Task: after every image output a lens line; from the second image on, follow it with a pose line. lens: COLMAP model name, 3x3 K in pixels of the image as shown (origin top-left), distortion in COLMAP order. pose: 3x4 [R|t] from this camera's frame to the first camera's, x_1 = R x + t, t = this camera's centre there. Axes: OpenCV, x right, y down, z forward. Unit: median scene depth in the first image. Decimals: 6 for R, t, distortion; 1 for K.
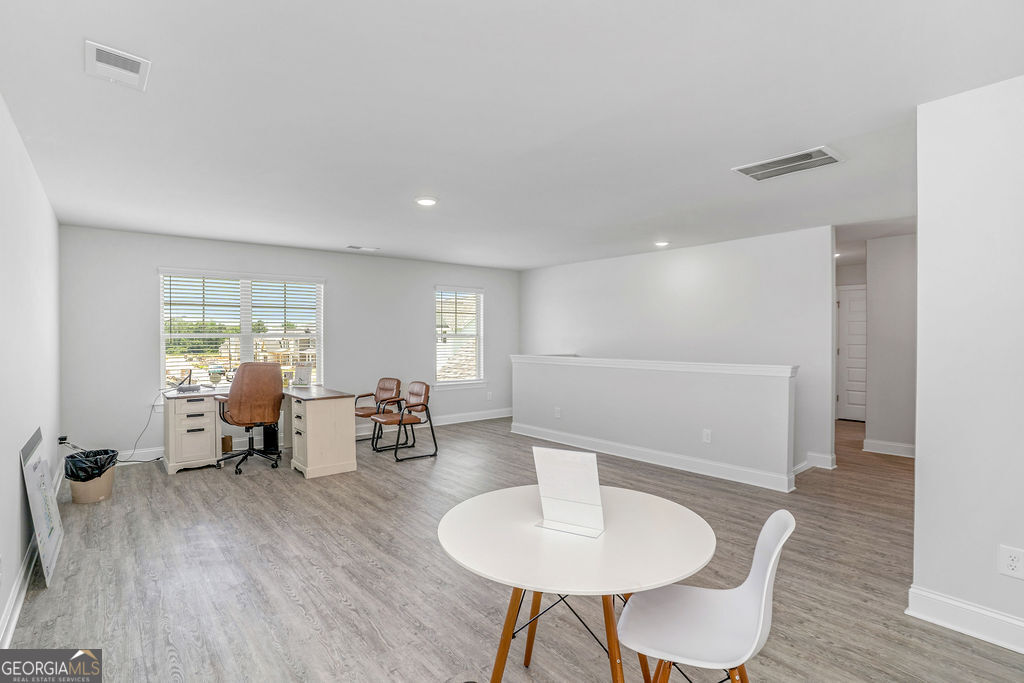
lens RADIAL K [[500.5, 0, 504.2], [0, 500.5, 336.9], [0, 0, 1]] dist [-0.057802, 0.023546]
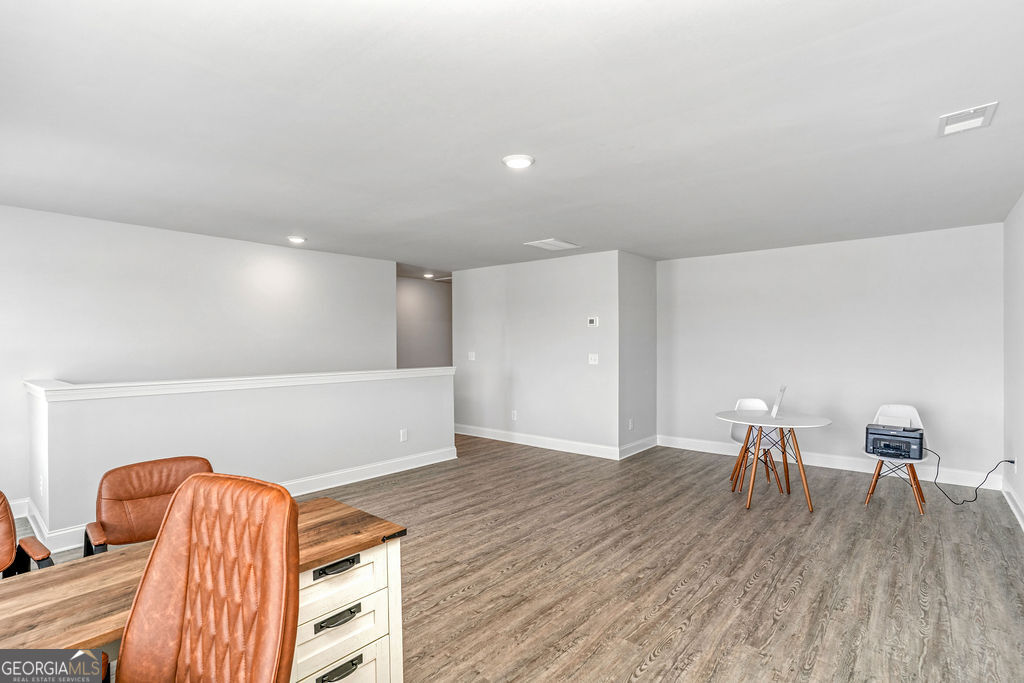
lens RADIAL K [[500.5, 0, 509.6], [0, 500.5, 343.0], [0, 0, 1]] dist [-0.057802, 0.023546]
pose [[-0.182328, 0.007318, 0.983211, -0.995049], [0.006037, 0.999962, -0.006324, 0.002977], [-0.983219, 0.004783, -0.182365, 1.316055]]
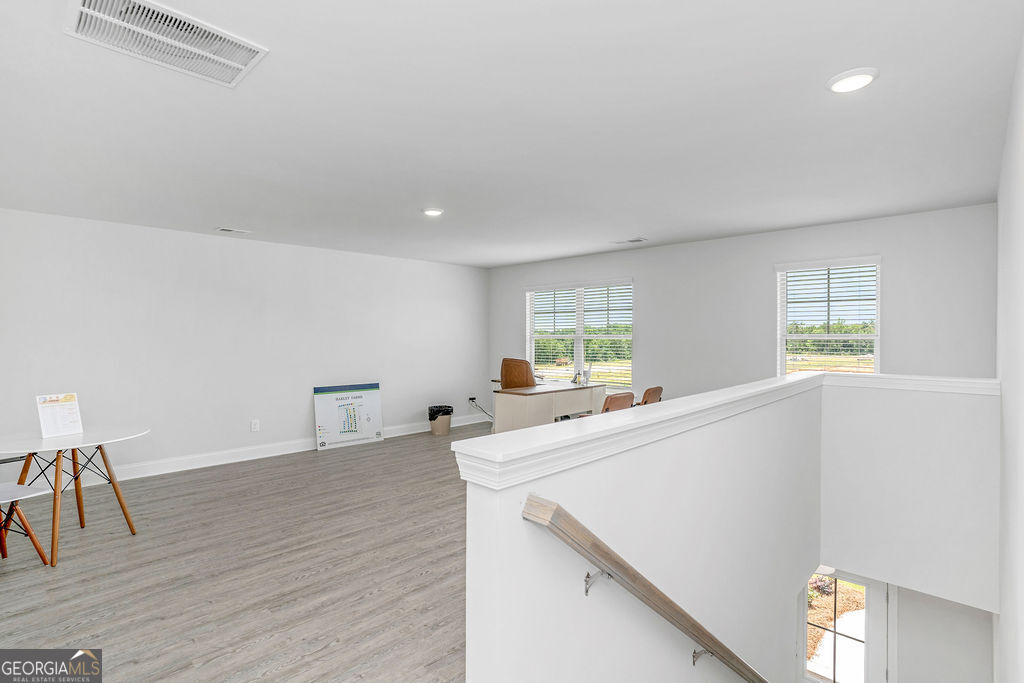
lens RADIAL K [[500.5, 0, 507.7], [0, 500.5, 341.5], [0, 0, 1]] dist [-0.057802, 0.023546]
pose [[0.121101, 0.012979, -0.992555, 1.050019], [-0.003446, 0.999914, 0.012655, -0.009647], [0.992634, 0.001888, 0.121135, 1.179982]]
